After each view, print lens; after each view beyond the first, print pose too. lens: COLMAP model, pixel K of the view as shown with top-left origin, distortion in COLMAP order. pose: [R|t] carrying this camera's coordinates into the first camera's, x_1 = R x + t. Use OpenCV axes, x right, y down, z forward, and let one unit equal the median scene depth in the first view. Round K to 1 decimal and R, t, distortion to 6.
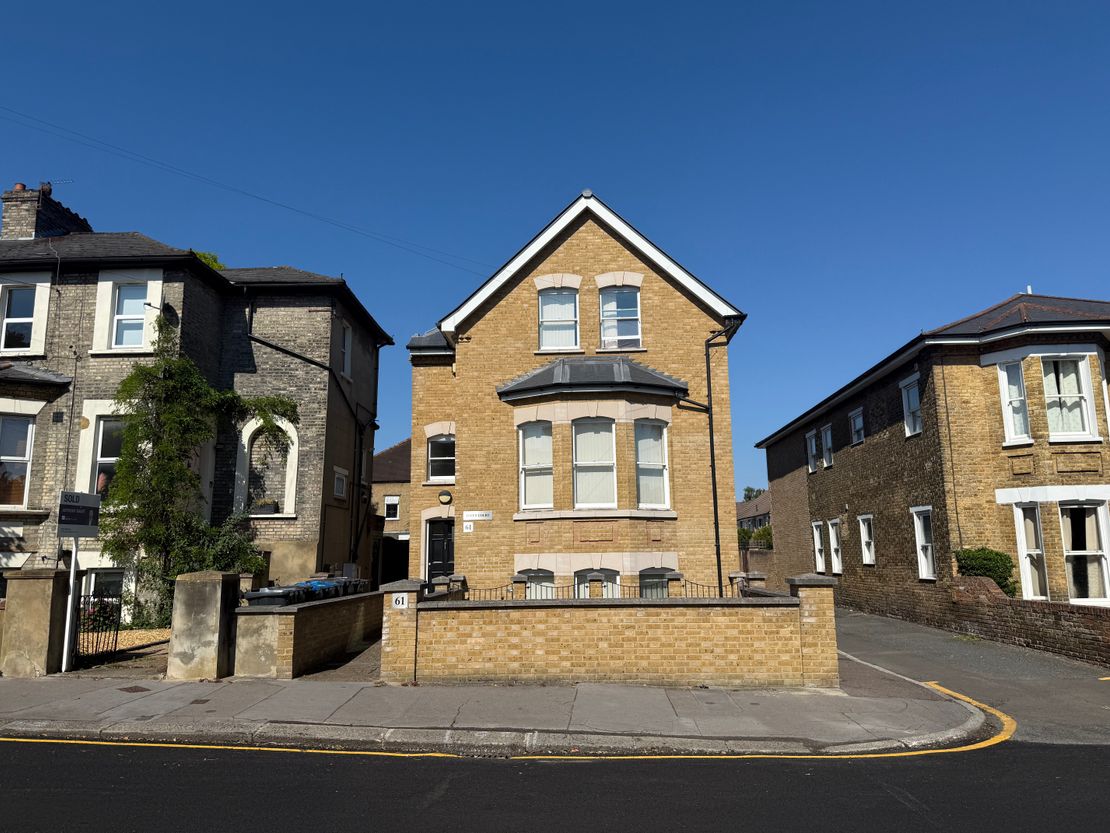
lens RADIAL K [[779.2, 0, 555.0], [0, 779.2, 416.5], [0, 0, 1]] dist [0.127525, -0.166066]
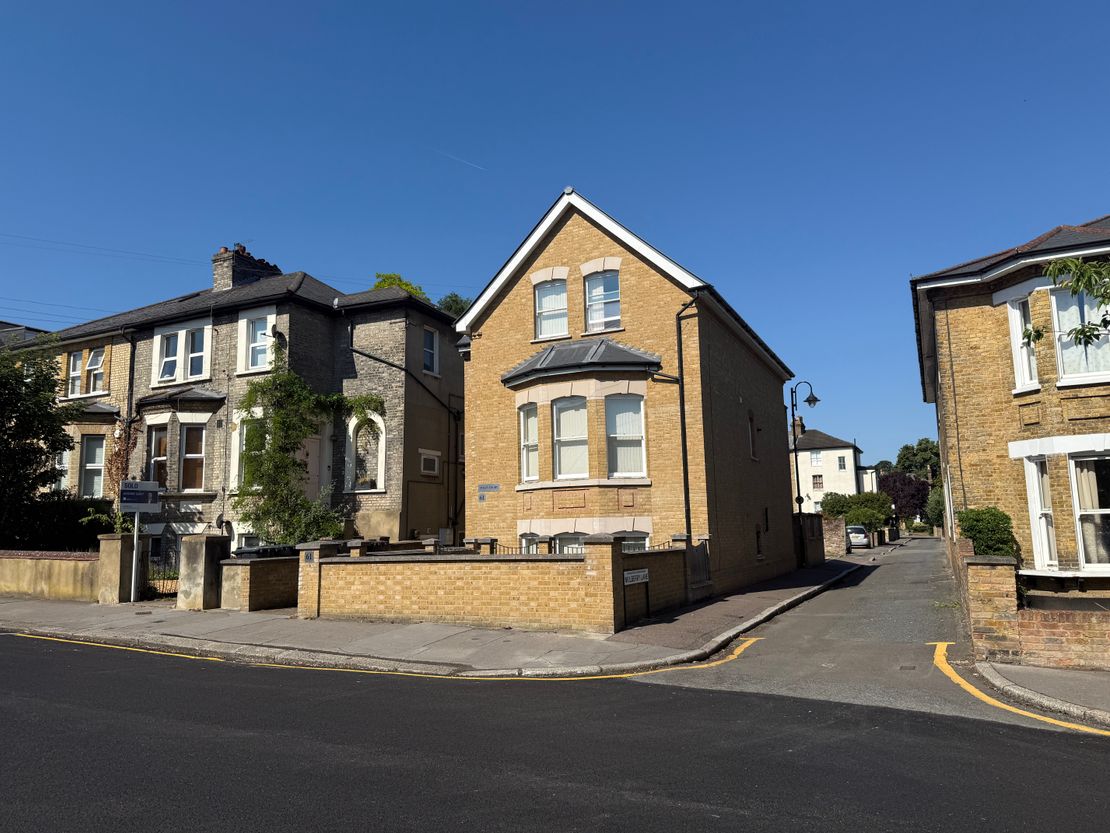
lens RADIAL K [[779.2, 0, 555.0], [0, 779.2, 416.5], [0, 0, 1]] dist [0.127525, -0.166066]
pose [[0.918061, -0.062217, -0.391527, 0.441437], [0.077215, 0.996757, 0.022662, 0.002426], [0.388847, -0.051037, 0.919888, -0.024067]]
